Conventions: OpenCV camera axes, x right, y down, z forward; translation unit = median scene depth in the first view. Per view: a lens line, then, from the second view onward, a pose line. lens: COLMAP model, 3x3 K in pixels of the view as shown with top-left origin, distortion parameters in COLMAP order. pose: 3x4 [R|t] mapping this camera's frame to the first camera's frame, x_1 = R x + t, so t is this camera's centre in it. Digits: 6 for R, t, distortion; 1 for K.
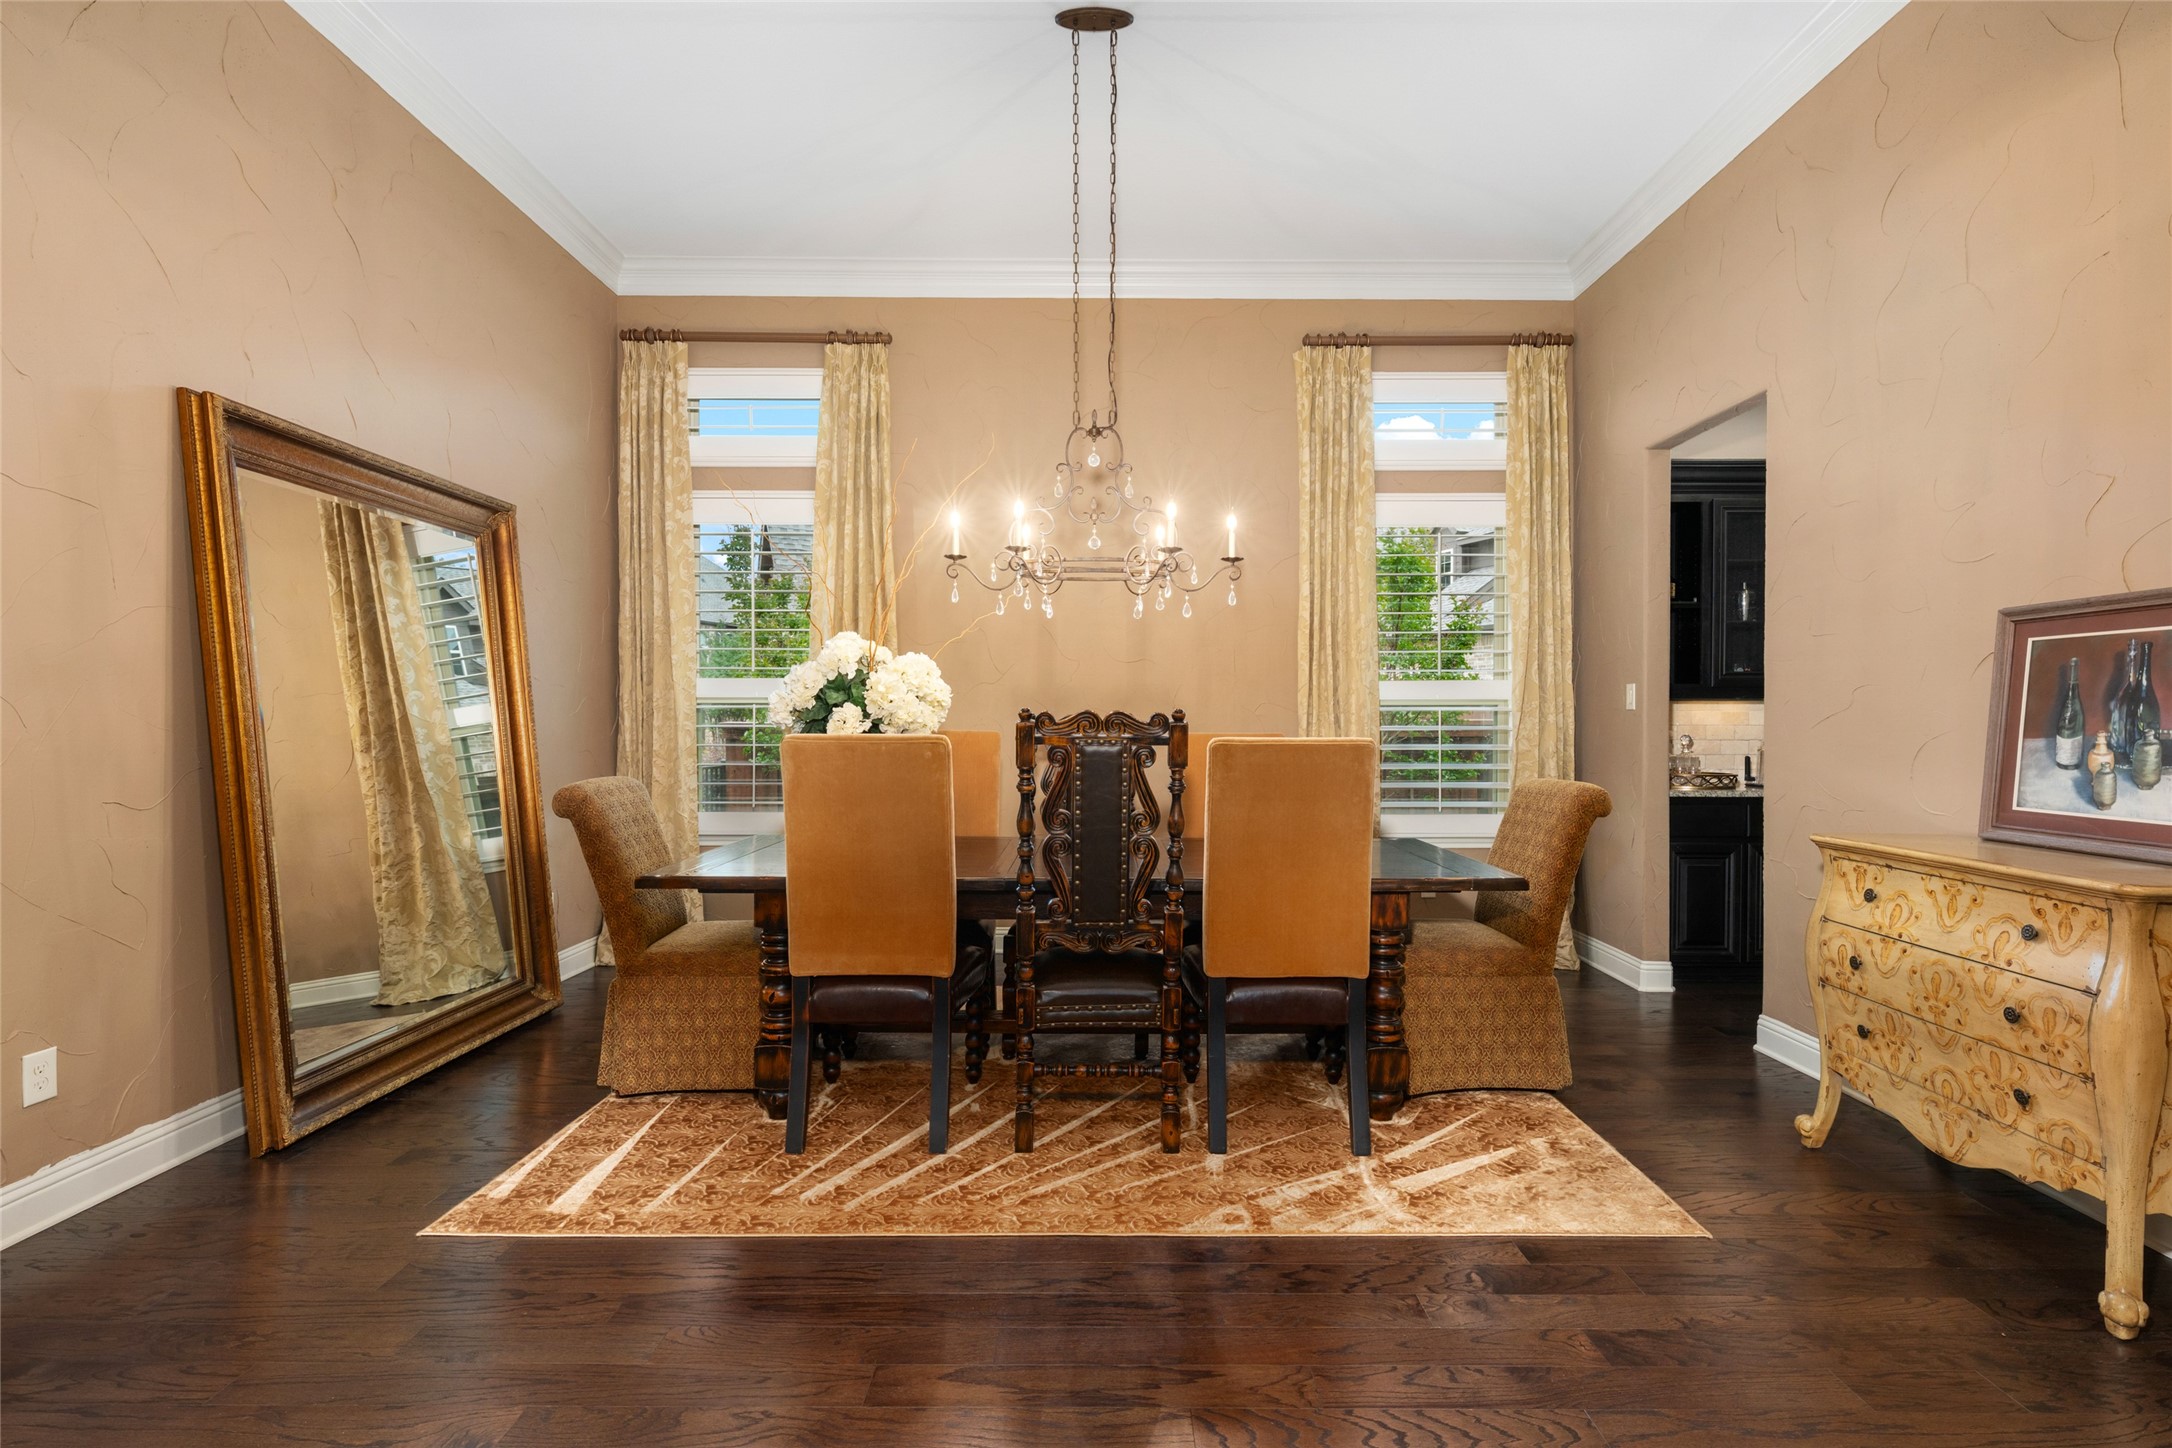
lens RADIAL K [[1053.3, 0, 1086.0], [0, 1053.3, 724.0], [0, 0, 1]] dist [0.001255, -0.000050]
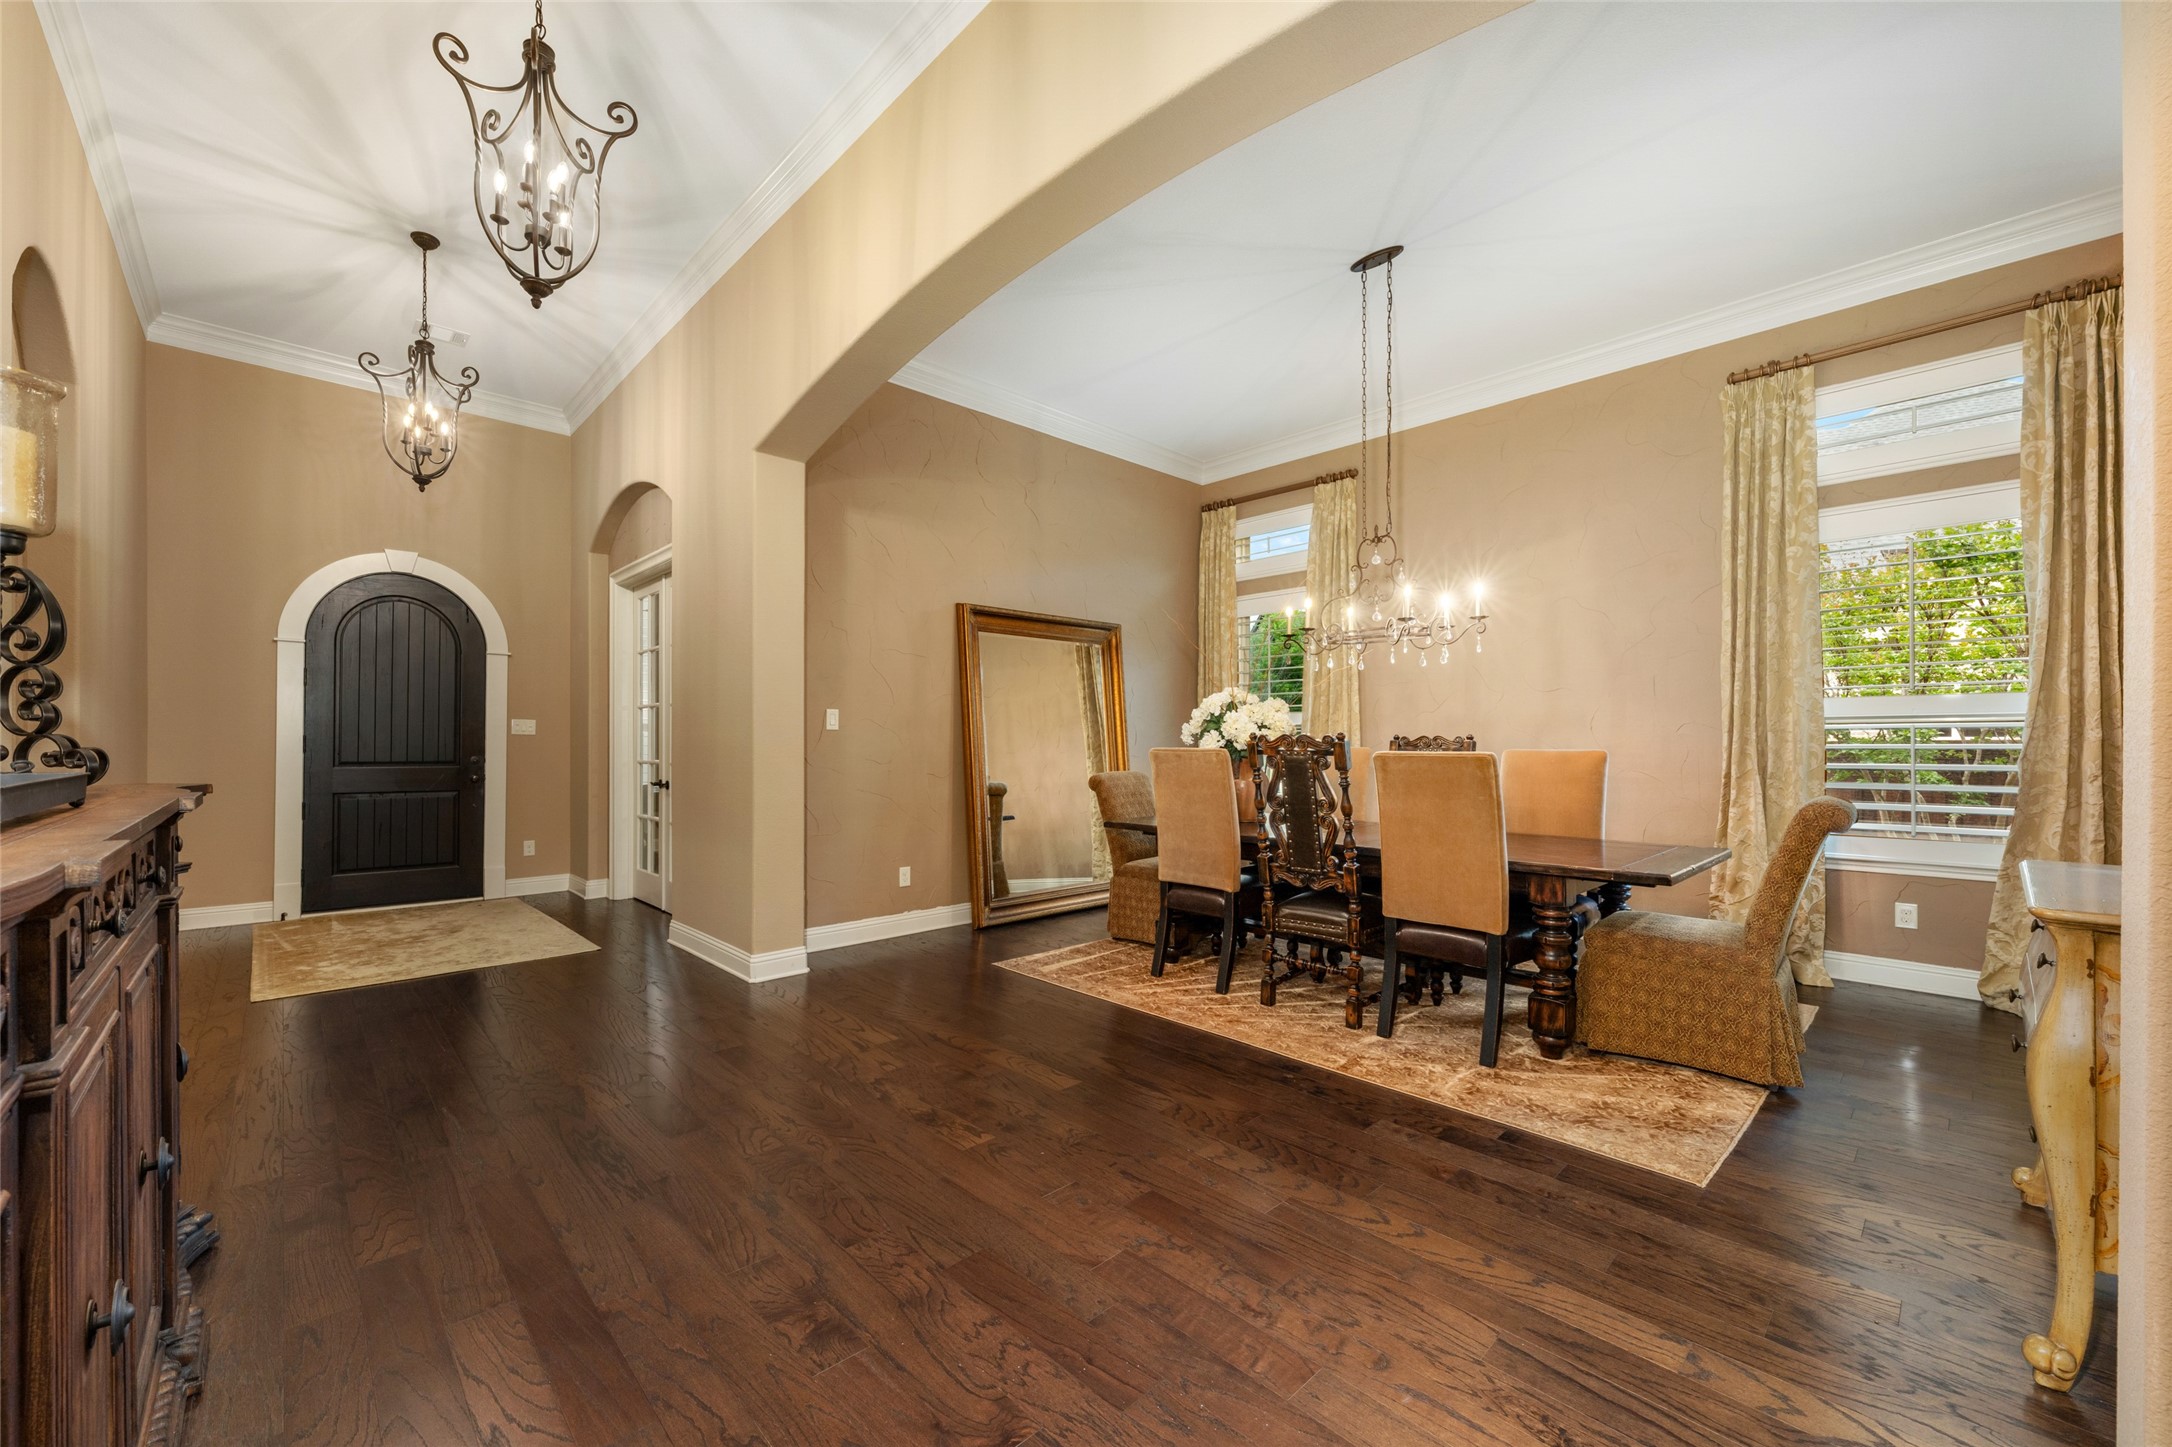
lens RADIAL K [[879.2, 0, 1057.4], [0, 879.2, 710.5], [0, 0, 1]] dist [0.000001, -0.000057]
pose [[0.667695, -0.028436, -0.743892, 0.722651], [0.001269, 0.999312, -0.037061, 0.000809], [0.744434, 0.023802, 0.667271, -0.152734]]
